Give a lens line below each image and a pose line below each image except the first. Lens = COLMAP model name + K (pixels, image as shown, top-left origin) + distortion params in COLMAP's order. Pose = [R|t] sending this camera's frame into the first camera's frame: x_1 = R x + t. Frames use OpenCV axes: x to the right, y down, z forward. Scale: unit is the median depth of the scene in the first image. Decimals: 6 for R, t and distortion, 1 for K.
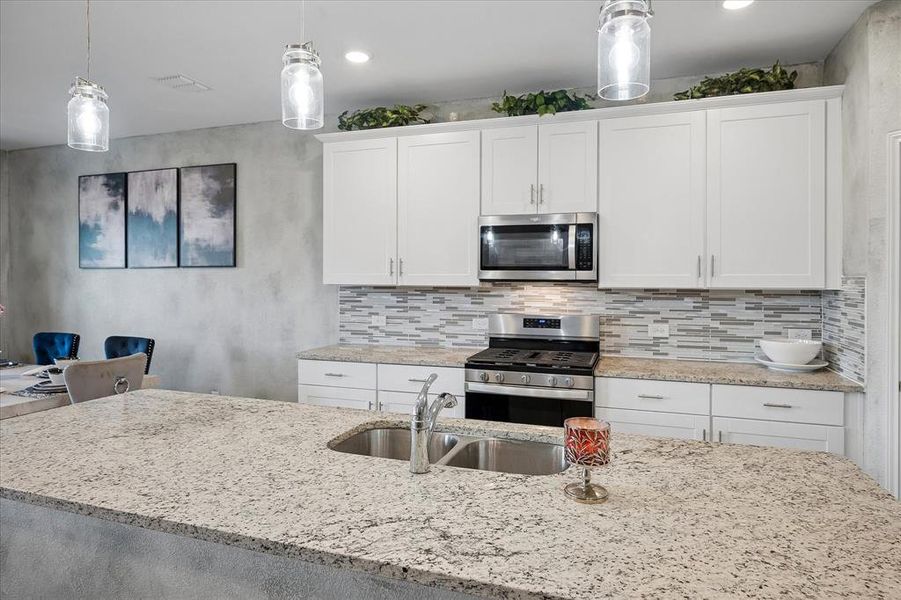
lens RADIAL K [[535.4, 0, 453.8], [0, 535.4, 284.2], [0, 0, 1]] dist [-0.000510, -0.000662]
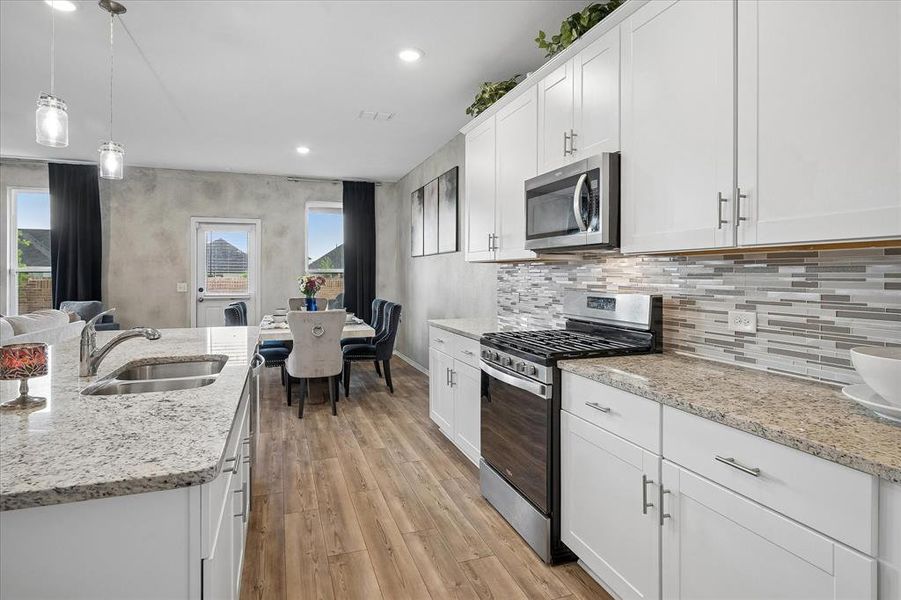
lens RADIAL K [[499.4, 0, 459.9], [0, 499.4, 274.2], [0, 0, 1]] dist [0.002593, -0.003261]
pose [[0.628330, -0.002852, -0.777941, 0.591301], [-0.005106, 0.999957, -0.007790, 0.035957], [0.777930, 0.008867, 0.628288, 0.360563]]
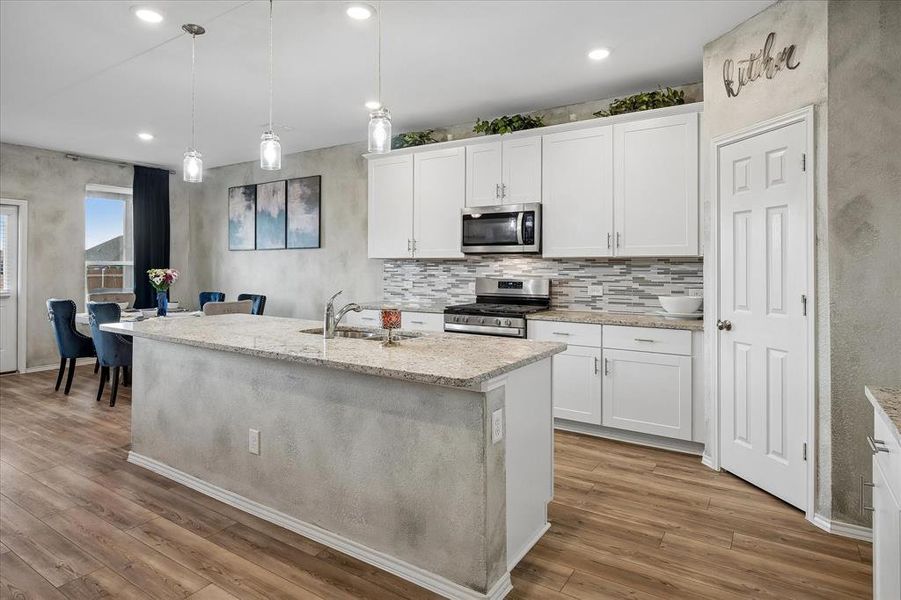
lens RADIAL K [[499.4, 0, 453.0], [0, 499.4, 270.0], [0, 0, 1]] dist [0.002593, -0.003261]
pose [[0.971513, 0.001188, -0.236984, 0.314306], [-0.002055, 0.999992, -0.003414, 0.038330], [0.236978, 0.003804, 0.971508, -0.264940]]
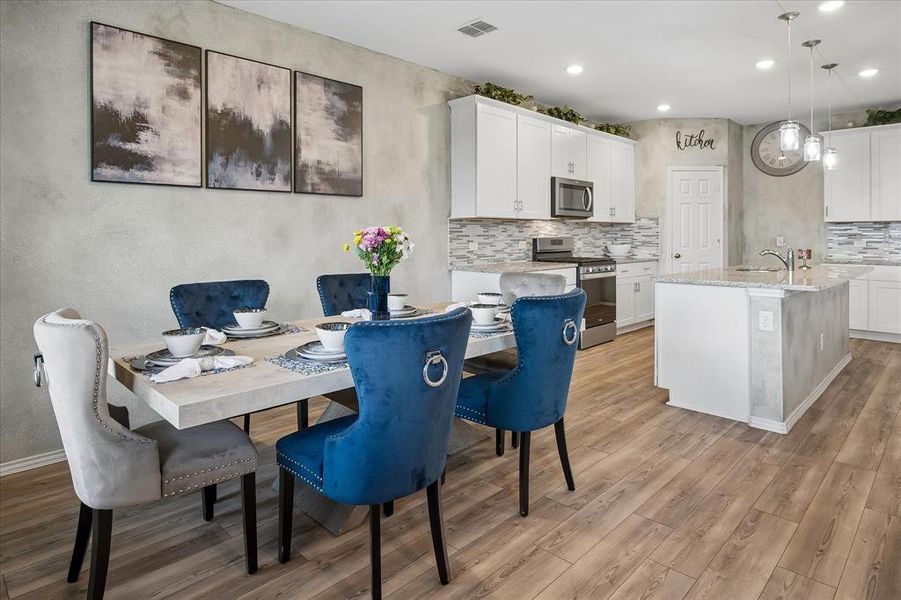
lens RADIAL K [[509.7, 0, 445.6], [0, 509.7, 236.8], [0, 0, 1]] dist [-0.006206, 0.001789]
pose [[0.442771, -0.008323, 0.896596, -1.414321], [0.010966, 0.999932, 0.003867, 0.044278], [-0.896567, 0.008120, 0.442833, 0.578383]]
